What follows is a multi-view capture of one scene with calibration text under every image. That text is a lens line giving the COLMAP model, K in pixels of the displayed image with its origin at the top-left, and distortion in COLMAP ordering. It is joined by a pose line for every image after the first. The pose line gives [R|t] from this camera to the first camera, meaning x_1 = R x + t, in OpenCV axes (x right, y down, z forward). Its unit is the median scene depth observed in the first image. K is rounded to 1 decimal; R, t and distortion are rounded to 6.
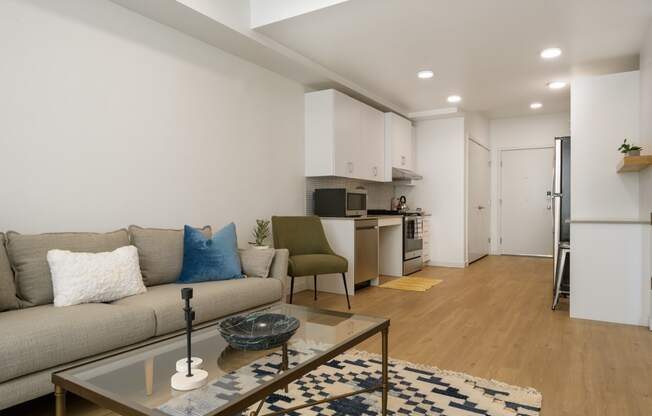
lens RADIAL K [[424.4, 0, 326.0], [0, 424.4, 208.0], [0, 0, 1]] dist [0.000099, -0.000106]
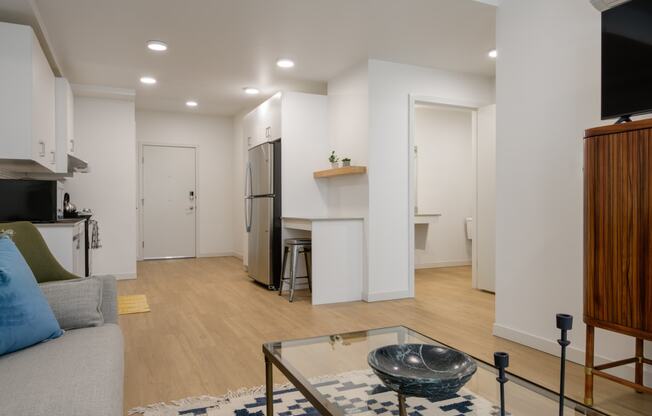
lens RADIAL K [[455.6, 0, 326.0], [0, 455.6, 208.0], [0, 0, 1]] dist [-0.002113, -0.000793]
pose [[0.548471, -0.007451, 0.836136, -0.394152], [0.007216, 0.999965, 0.004178, -0.003365], [-0.836139, 0.003742, 0.548506, 0.289231]]
